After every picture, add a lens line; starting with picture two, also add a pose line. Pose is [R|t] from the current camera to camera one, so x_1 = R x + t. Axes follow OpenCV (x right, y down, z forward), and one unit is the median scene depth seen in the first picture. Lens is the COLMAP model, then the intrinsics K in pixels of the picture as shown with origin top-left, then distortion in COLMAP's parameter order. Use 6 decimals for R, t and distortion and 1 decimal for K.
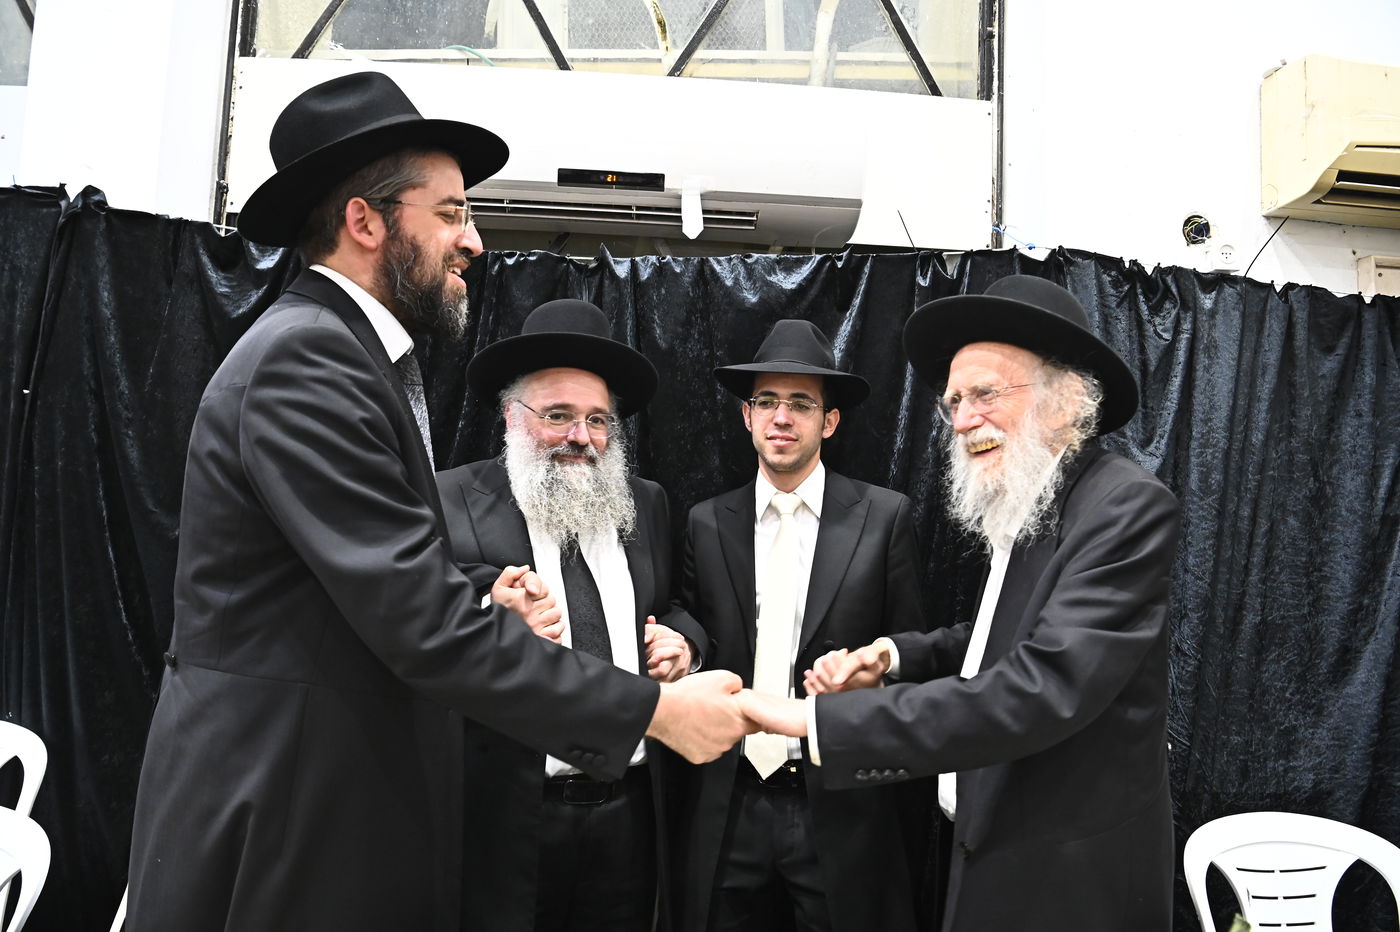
lens RADIAL K [[957.9, 0, 688.2], [0, 957.9, 465.0], [0, 0, 1]] dist [-0.066734, 0.008105]
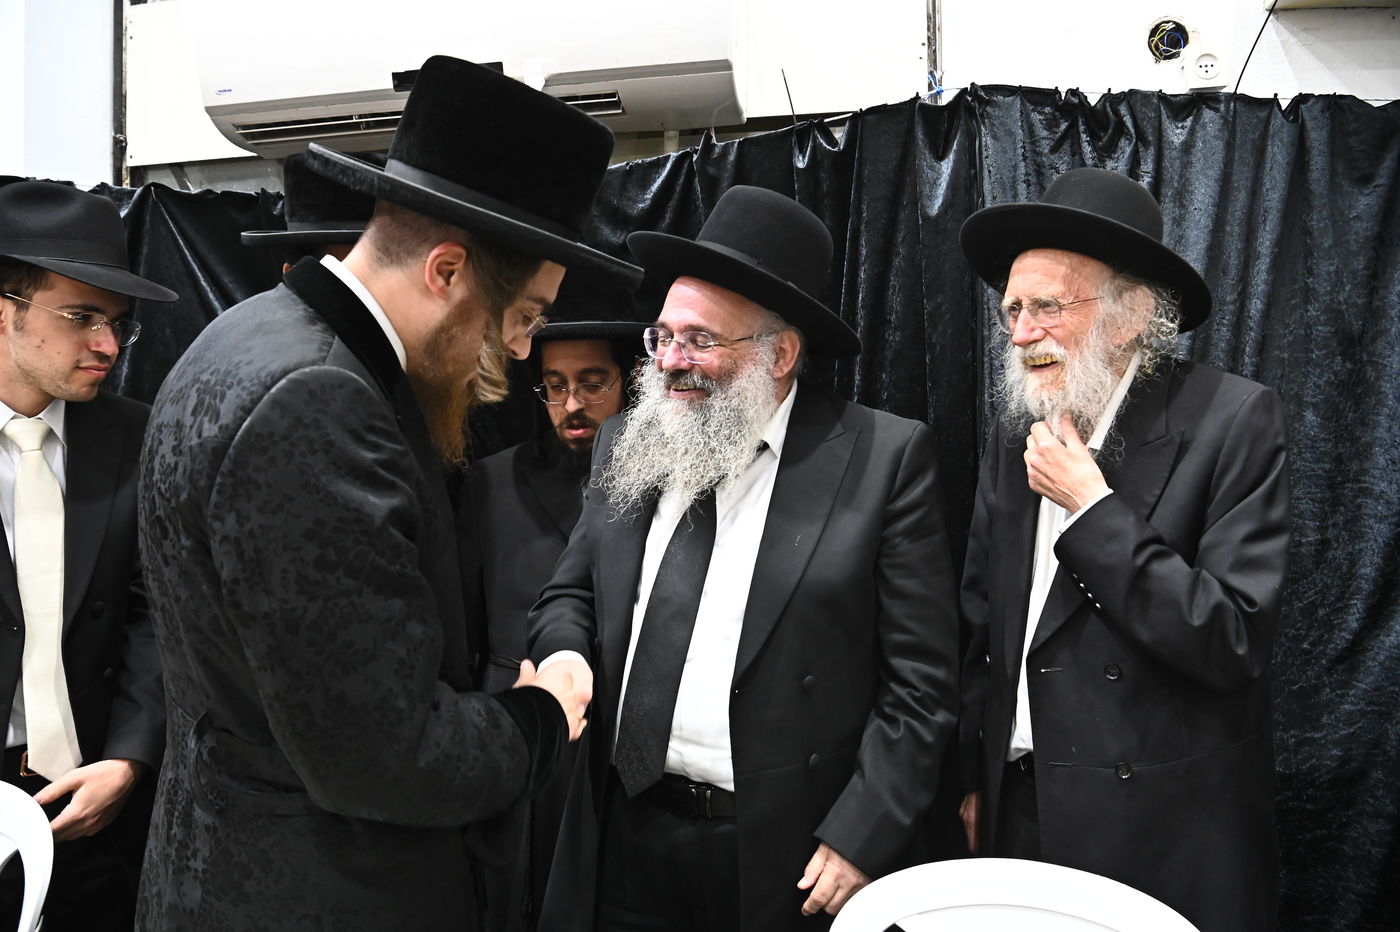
lens RADIAL K [[957.9, 0, 686.2], [0, 957.9, 492.8], [0, 0, 1]] dist [-0.066734, 0.008105]
pose [[0.973545, -0.037627, -0.225375, 0.324513], [0.053937, 0.996317, 0.066654, 0.044174], [0.222037, -0.077047, 0.971989, 0.156945]]
